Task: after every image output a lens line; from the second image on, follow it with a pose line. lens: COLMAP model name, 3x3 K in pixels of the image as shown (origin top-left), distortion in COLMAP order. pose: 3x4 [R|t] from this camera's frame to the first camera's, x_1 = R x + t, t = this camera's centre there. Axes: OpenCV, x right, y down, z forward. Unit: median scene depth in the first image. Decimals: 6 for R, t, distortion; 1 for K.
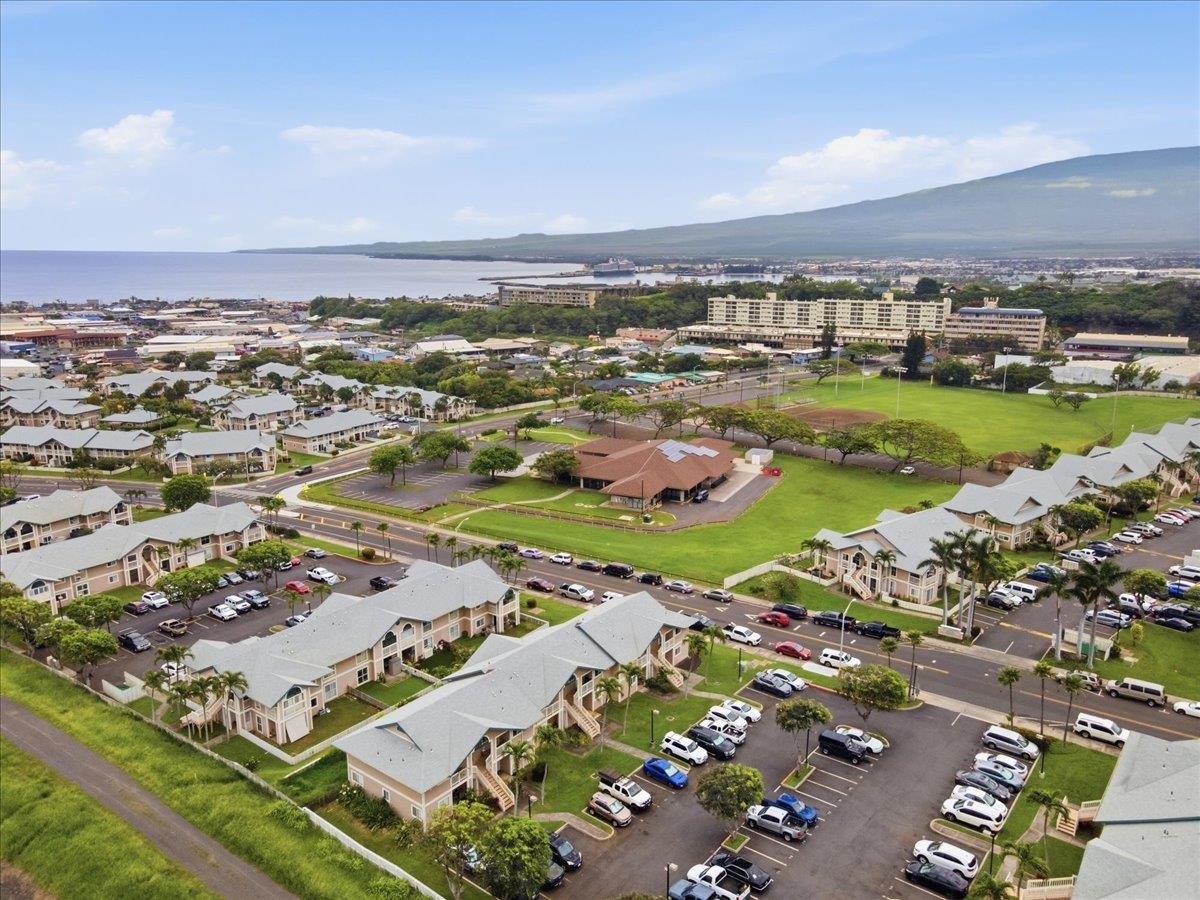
lens RADIAL K [[878.7, 0, 600.0], [0, 878.7, 450.0], [0, 0, 1]] dist [0.039460, 0.006697]
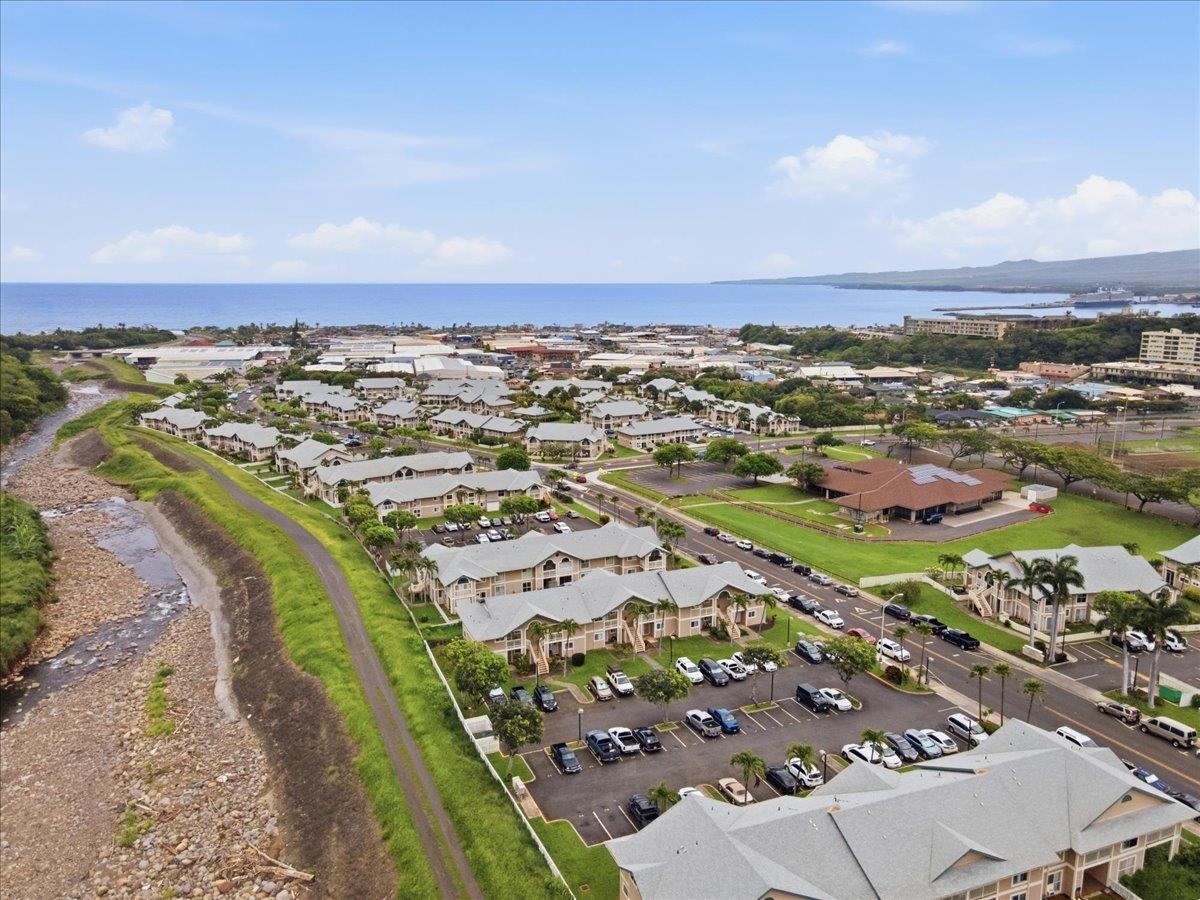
lens RADIAL K [[884.0, 0, 600.0], [0, 884.0, 450.0], [0, 0, 1]] dist [0.052175, -0.001902]
pose [[0.868065, 0.093296, -0.487605, 0.215243], [-0.110005, 0.993915, -0.005668, 0.017160], [0.484109, 0.058559, 0.873046, -0.070509]]
